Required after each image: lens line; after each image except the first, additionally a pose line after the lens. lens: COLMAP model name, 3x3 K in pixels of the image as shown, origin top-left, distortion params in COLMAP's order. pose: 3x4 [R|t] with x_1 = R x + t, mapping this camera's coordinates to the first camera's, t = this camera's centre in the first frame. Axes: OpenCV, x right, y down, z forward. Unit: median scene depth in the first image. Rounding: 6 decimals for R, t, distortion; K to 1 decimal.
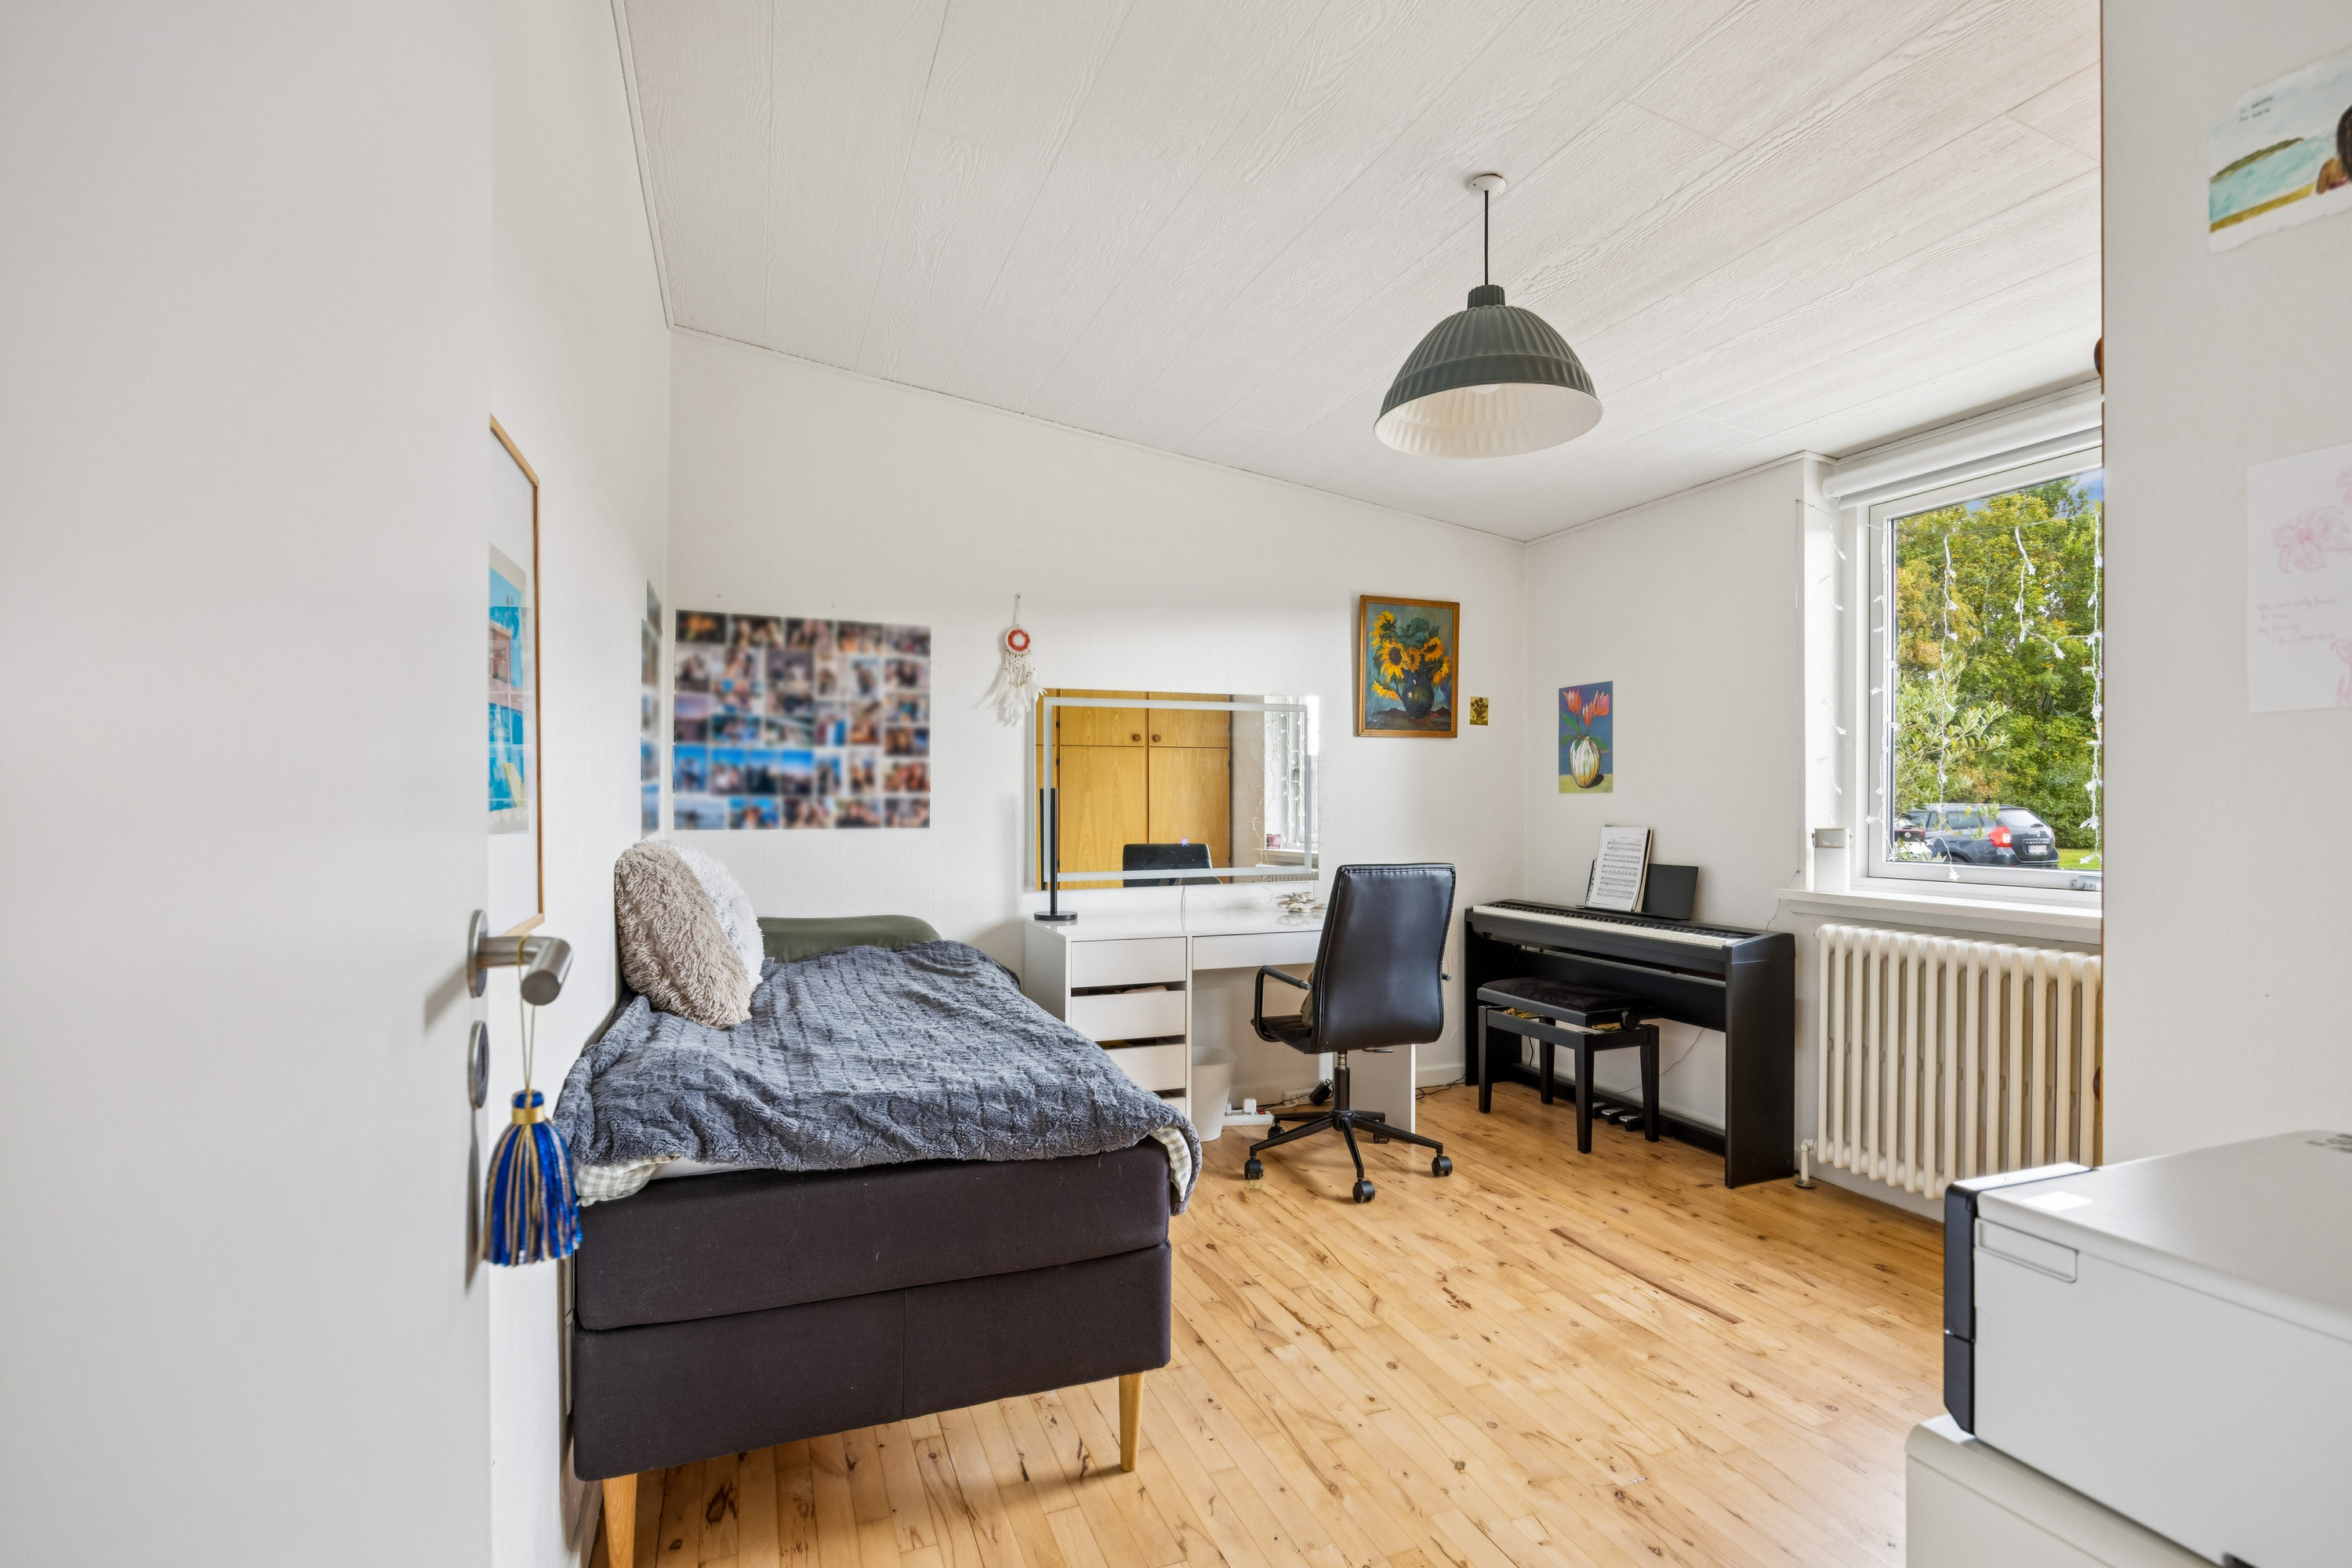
lens RADIAL K [[1094.8, 0, 1172.9], [0, 1094.8, 795.0], [0, 0, 1]] dist [-0.010967, -0.000355]
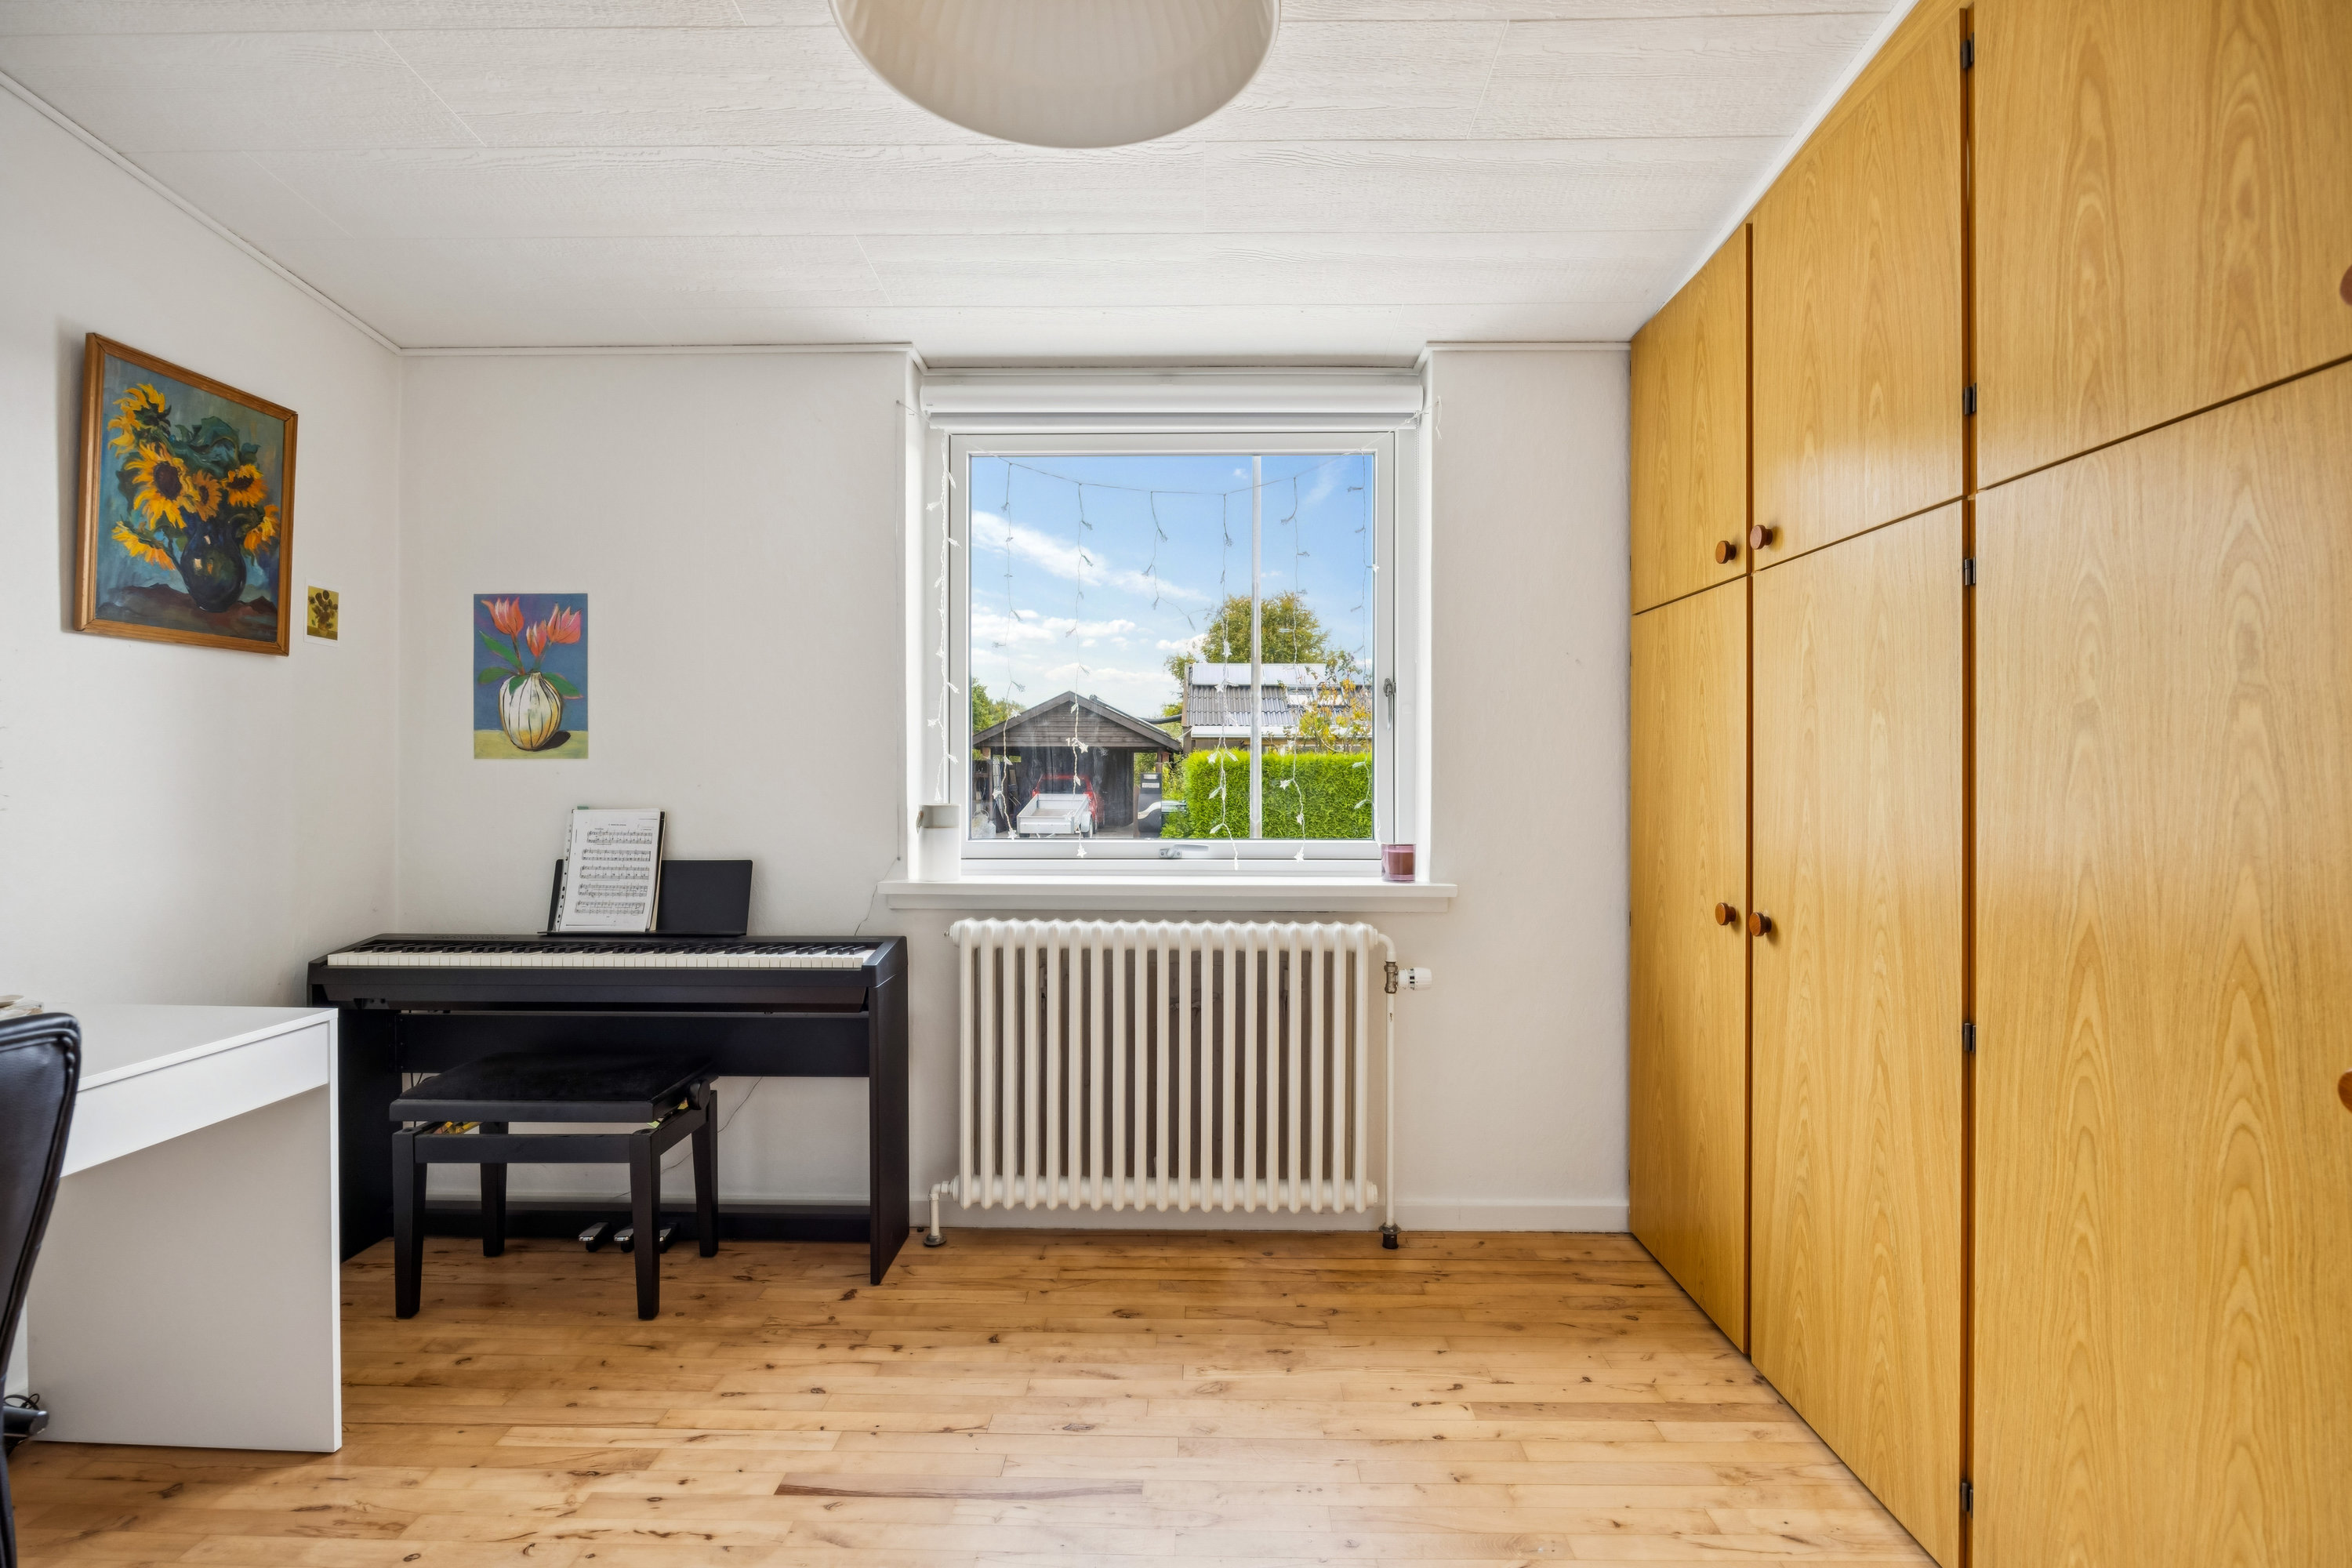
lens RADIAL K [[1094.8, 0, 1178.2], [0, 1094.8, 775.9], [0, 0, 1]] dist [-0.010967, -0.000355]
pose [[0.379846, -0.003264, 0.925044, -0.087968], [-0.006971, 0.999955, 0.006391, 0.001573], [-0.925023, -0.008876, 0.379807, 0.426536]]
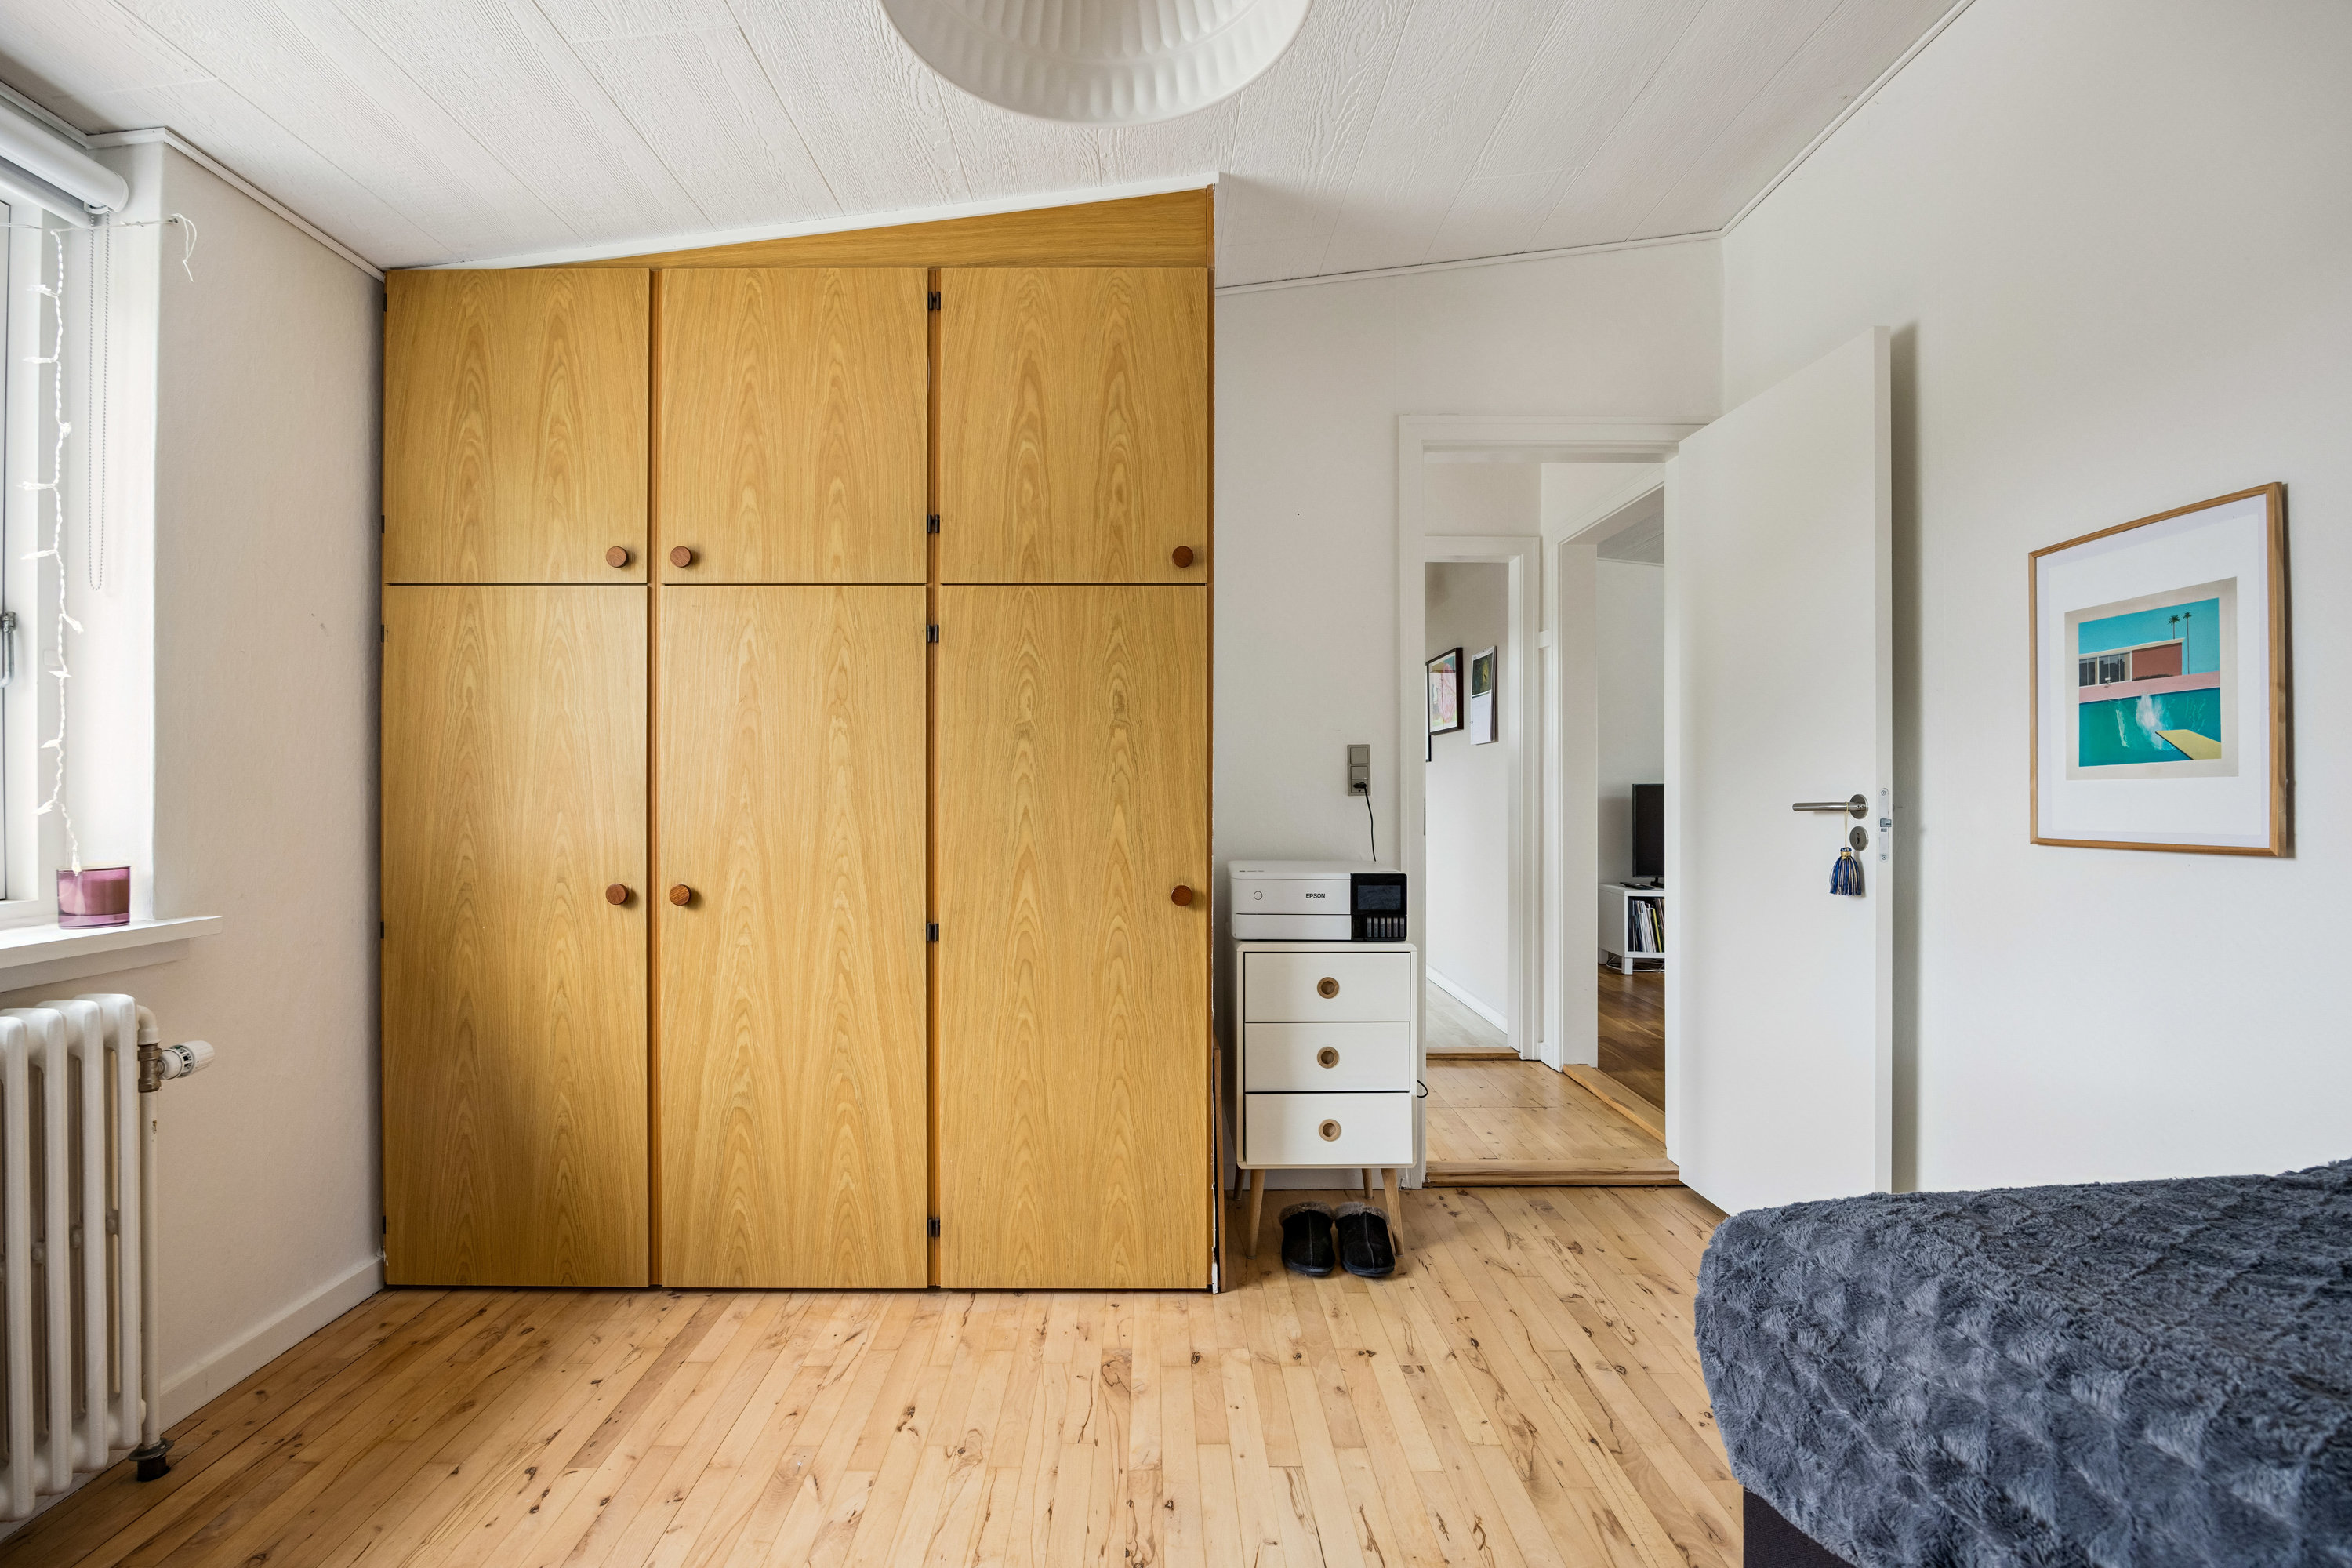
lens RADIAL K [[1050.7, 0, 1170.6], [0, 1050.7, 781.0], [0, 0, 1]] dist [-0.004538, -0.000807]
pose [[-0.936785, -0.000336, 0.349904, 0.052905], [-0.002056, 0.999988, -0.004546, 0.014375], [-0.349898, -0.004978, -0.936774, 0.827238]]
